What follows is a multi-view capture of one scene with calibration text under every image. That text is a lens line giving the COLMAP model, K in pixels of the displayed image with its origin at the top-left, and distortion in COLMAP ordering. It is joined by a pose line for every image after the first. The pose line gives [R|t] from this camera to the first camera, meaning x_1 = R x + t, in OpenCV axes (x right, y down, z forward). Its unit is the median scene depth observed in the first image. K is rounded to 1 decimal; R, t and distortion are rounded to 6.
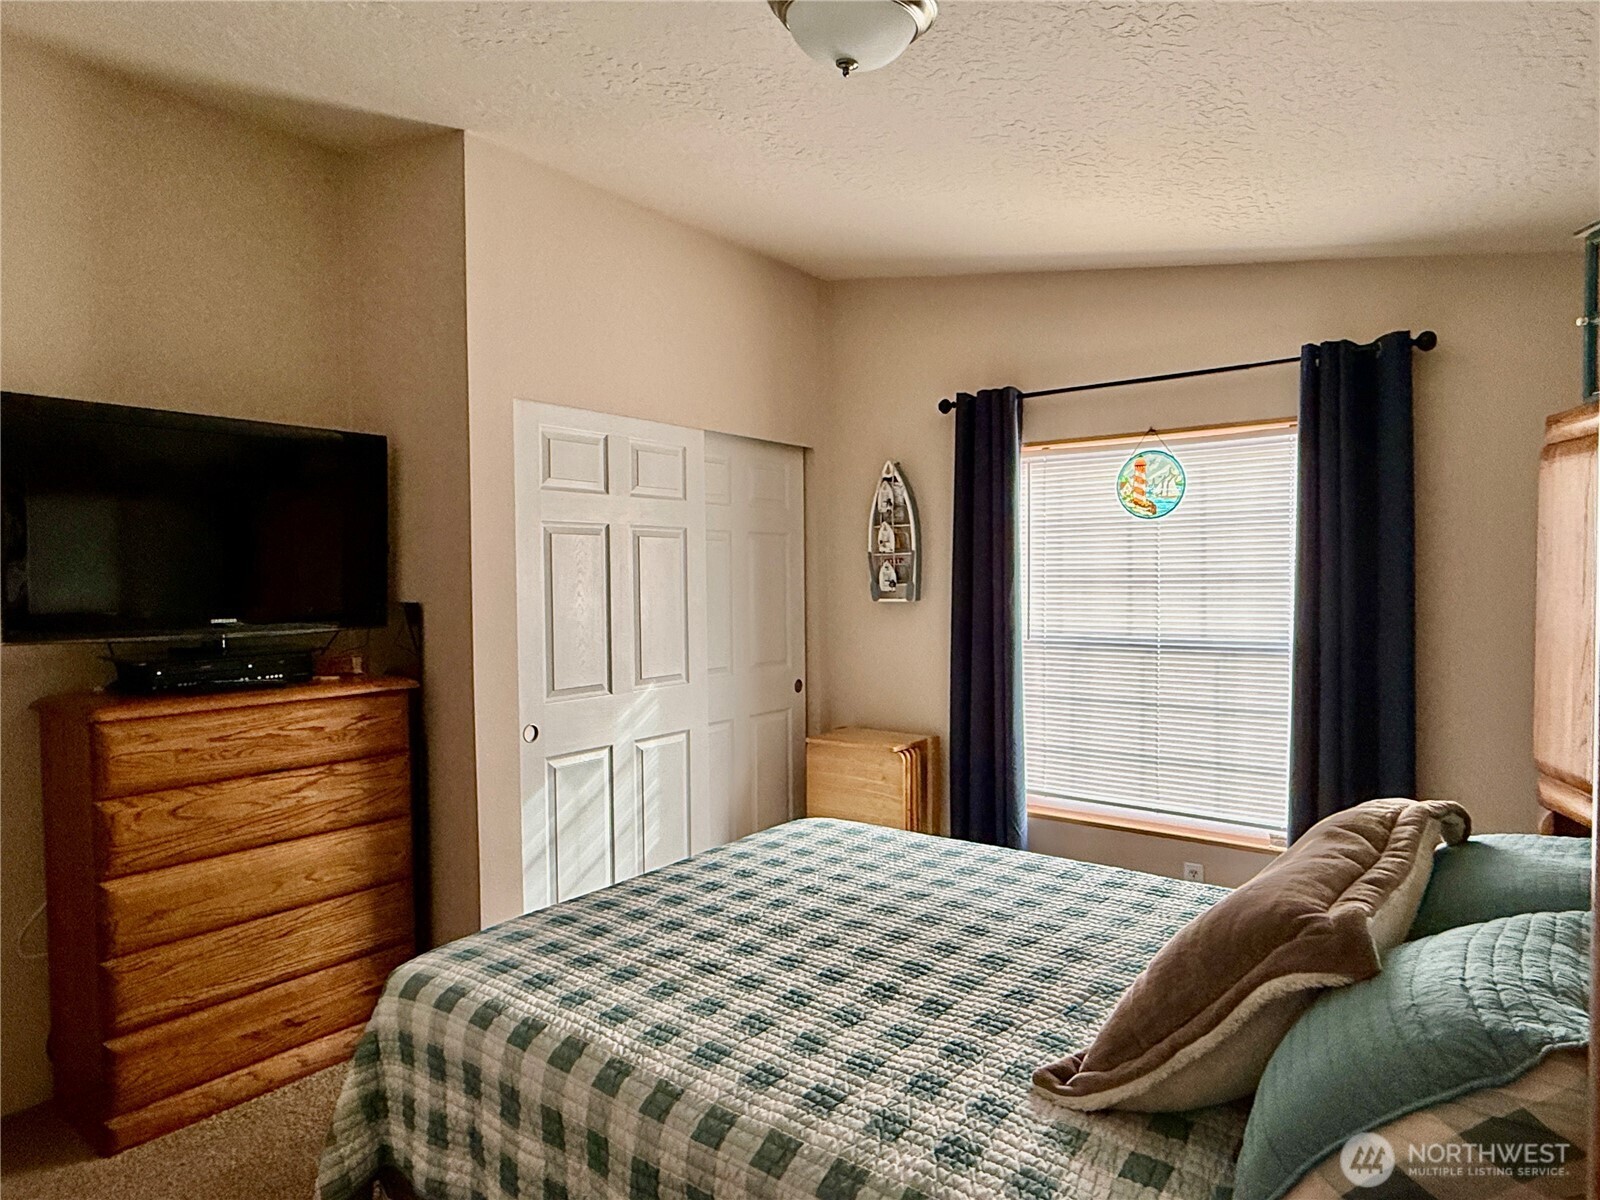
lens RADIAL K [[960.6, 0, 797.6], [0, 960.6, 595.2], [0, 0, 1]] dist [-0.003863, 0.003452]
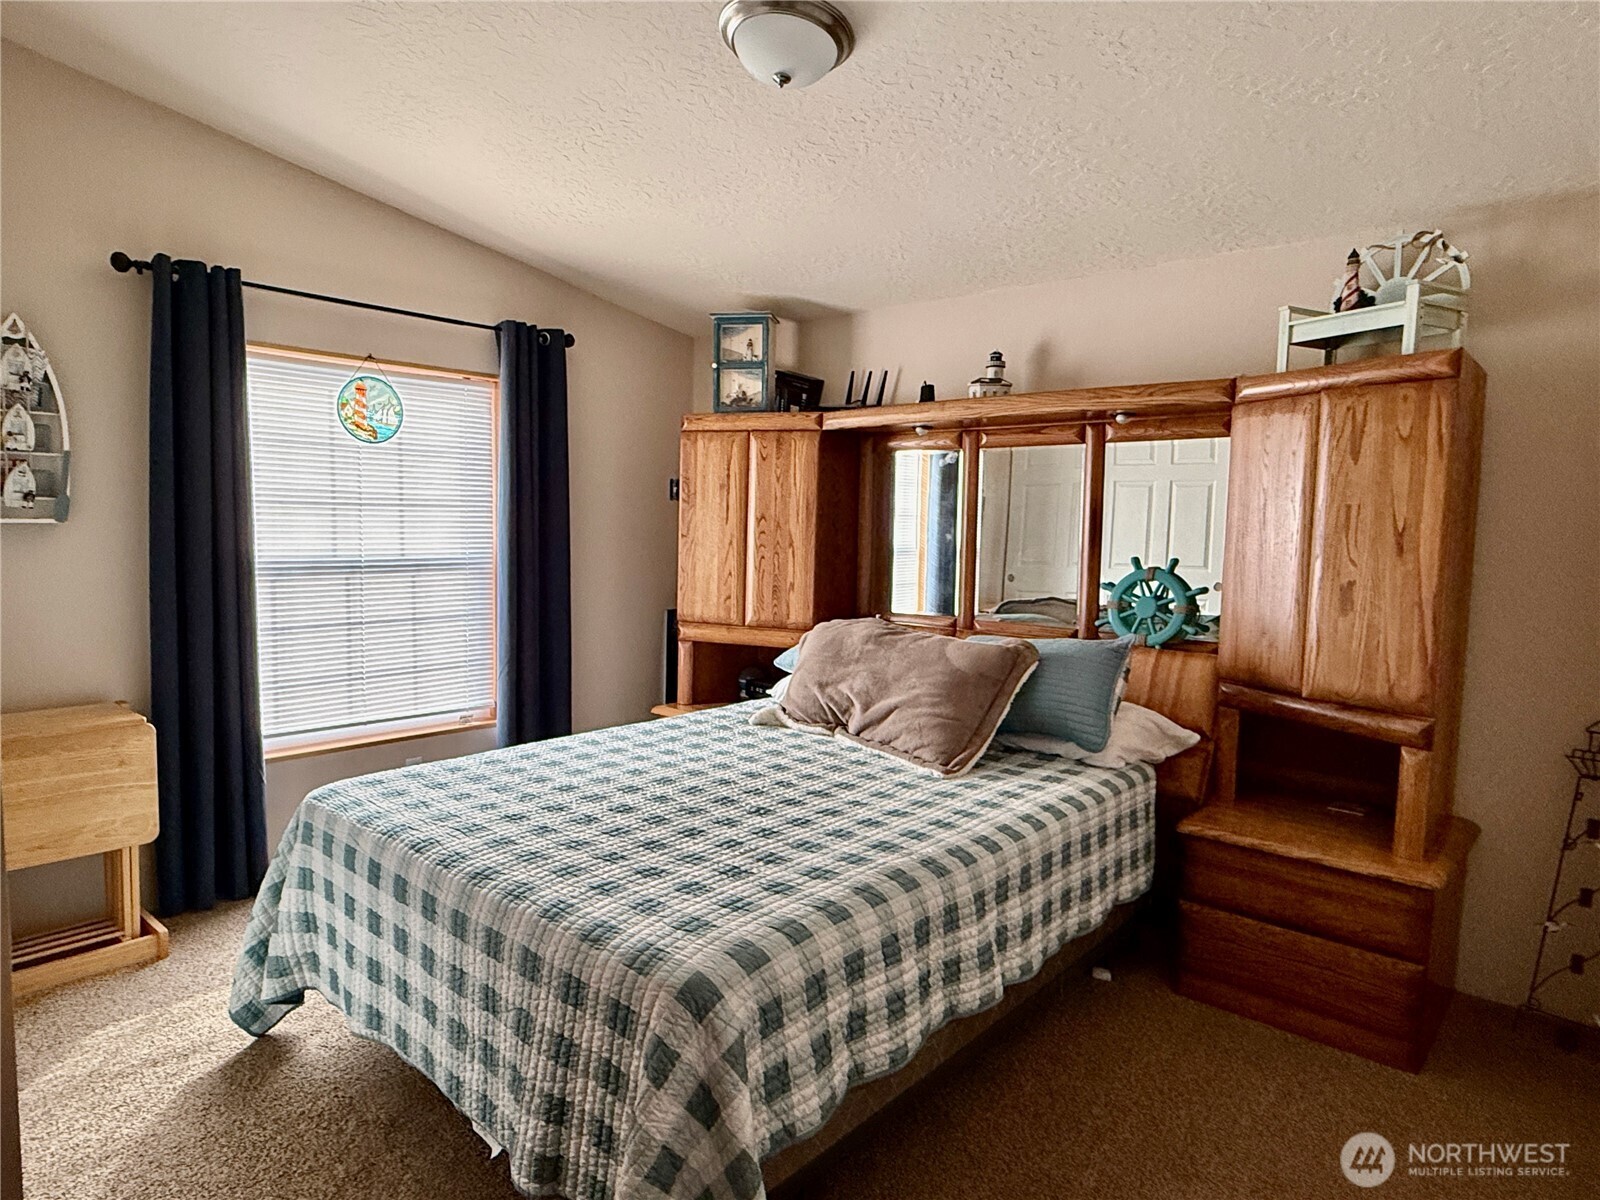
lens RADIAL K [[960.6, 0, 794.7], [0, 960.6, 601.6], [0, 0, 1]] dist [-0.003863, 0.003452]
pose [[0.062045, -0.075349, 0.995225, -0.660154], [-0.001217, 0.997140, 0.075570, 0.012445], [-0.998073, -0.005900, 0.061776, 0.484616]]
